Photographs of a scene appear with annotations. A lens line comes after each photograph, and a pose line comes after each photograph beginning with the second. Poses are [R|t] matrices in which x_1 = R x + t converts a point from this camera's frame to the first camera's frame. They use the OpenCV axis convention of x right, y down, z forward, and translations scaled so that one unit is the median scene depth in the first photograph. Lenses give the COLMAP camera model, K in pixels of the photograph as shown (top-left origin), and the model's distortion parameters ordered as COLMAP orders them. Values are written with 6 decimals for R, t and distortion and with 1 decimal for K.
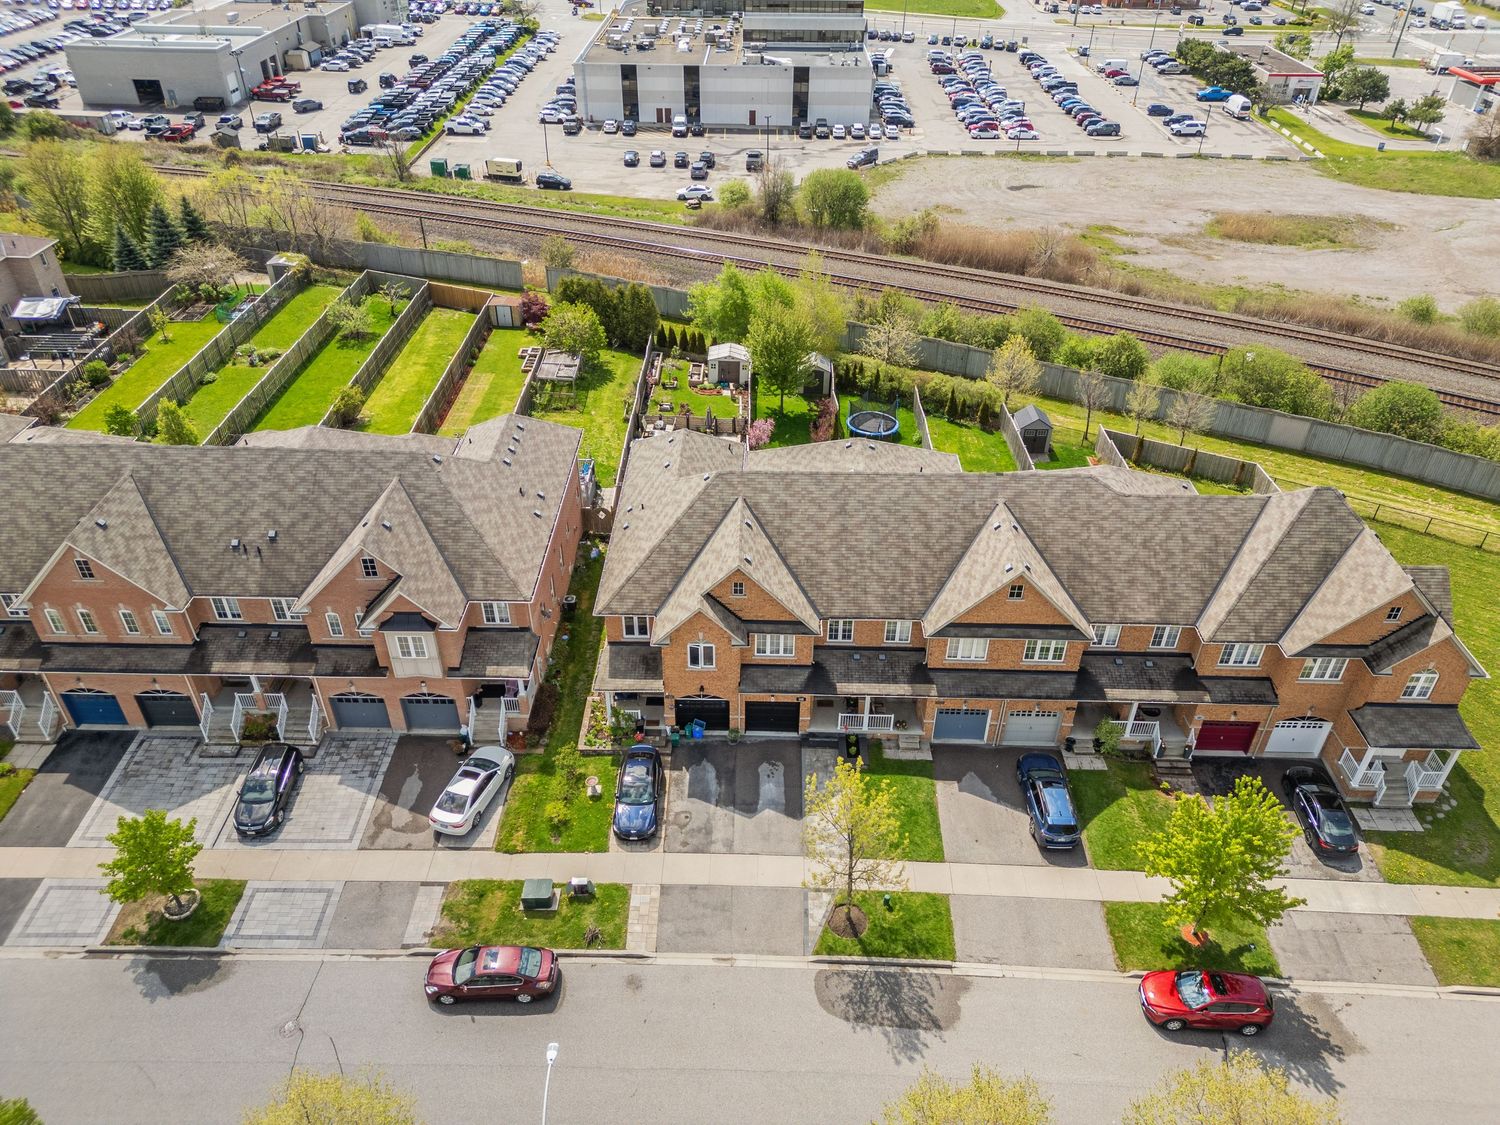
lens RADIAL K [[1046.3, 0, 749.3], [0, 1046.3, 563.7], [0, 0, 1]] dist [0.084635, -0.077747]
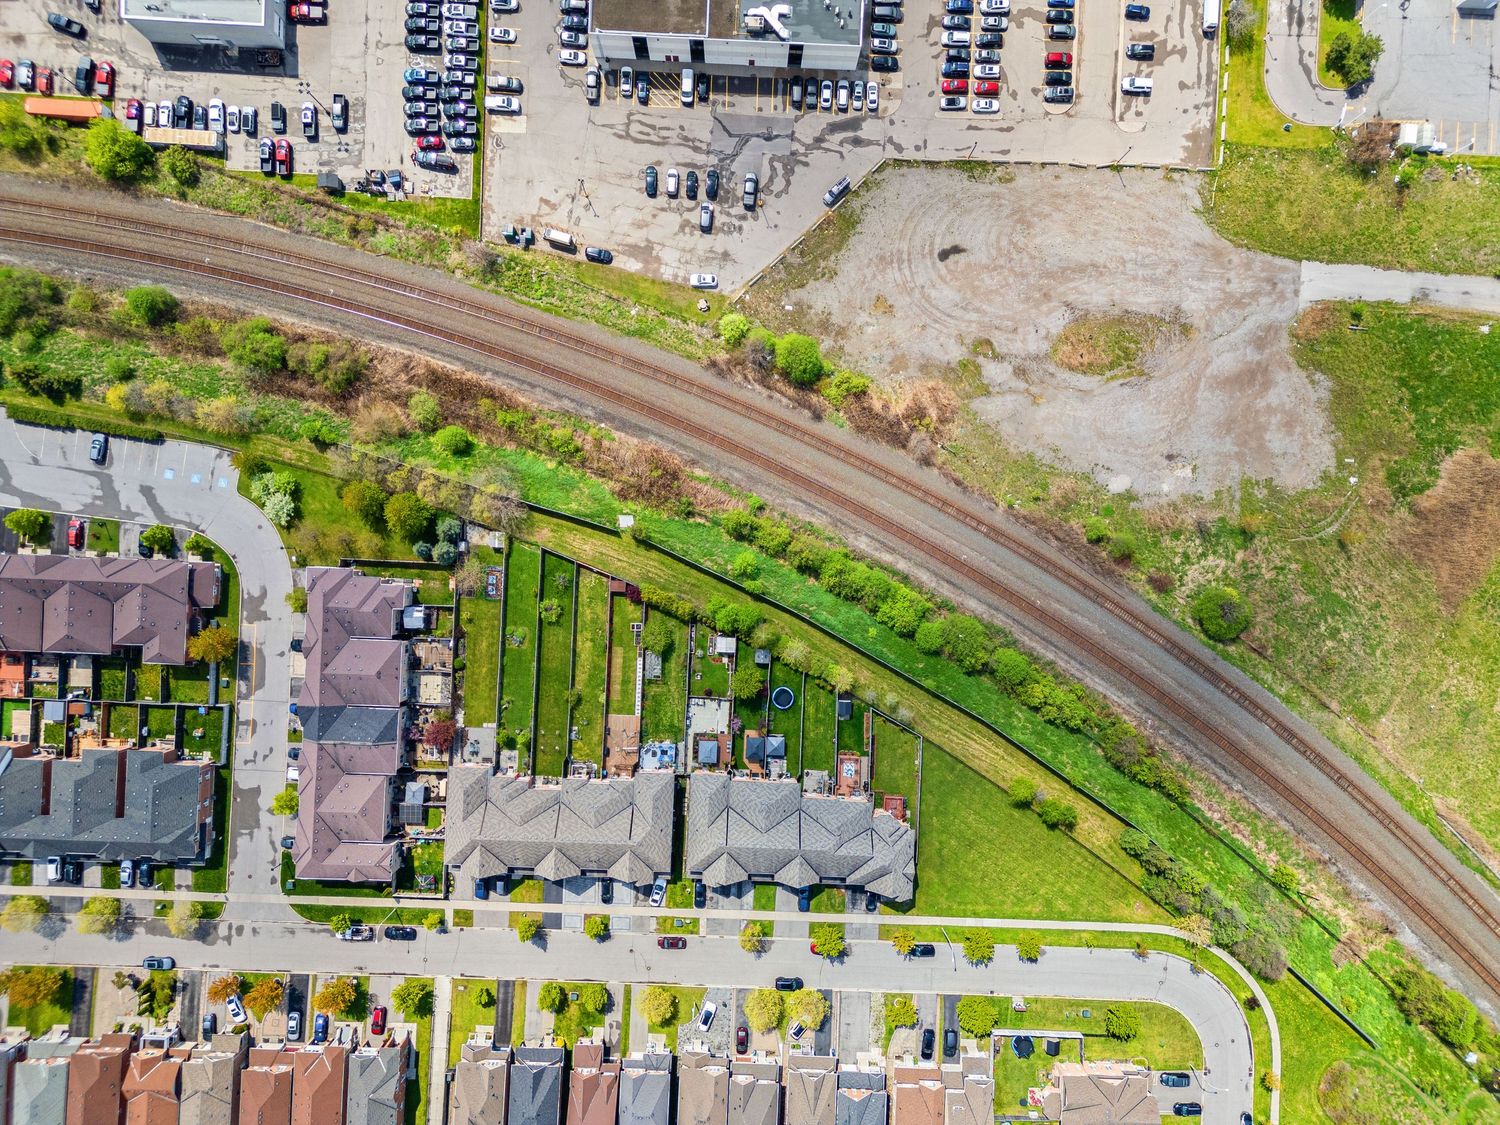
lens RADIAL K [[1021.6, 0, 747.8], [0, 1021.6, 565.1], [0, 0, 1]] dist [0.095619, -0.094616]
pose [[0.999671, 0.025368, 0.003864, 0.026418], [-0.017837, 0.578715, 0.815335, -3.464033], [0.018447, -0.815135, 0.578977, -0.215373]]
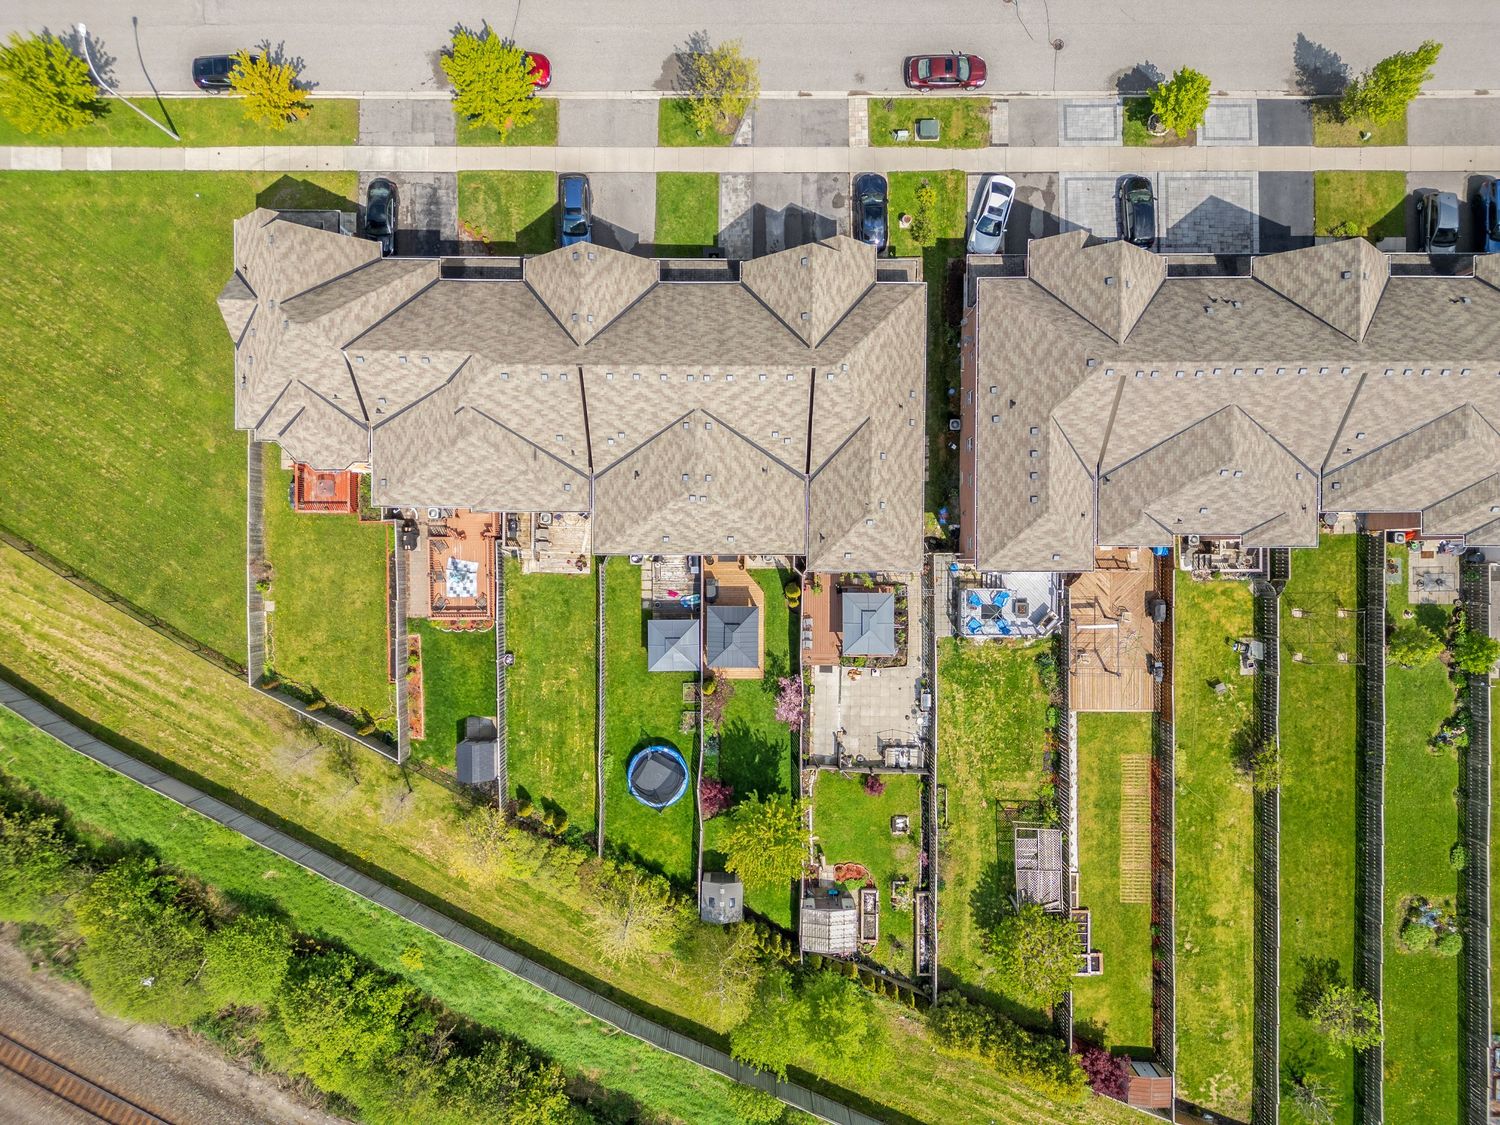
lens RADIAL K [[1046.3, 0, 749.3], [0, 1046.3, 563.7], [0, 0, 1]] dist [0.084635, -0.077747]
pose [[-0.999717, 0.015561, -0.018001, 0.083907], [-0.023702, -0.584540, 0.811019, -1.118752], [0.002097, 0.811216, 0.584743, 0.532287]]
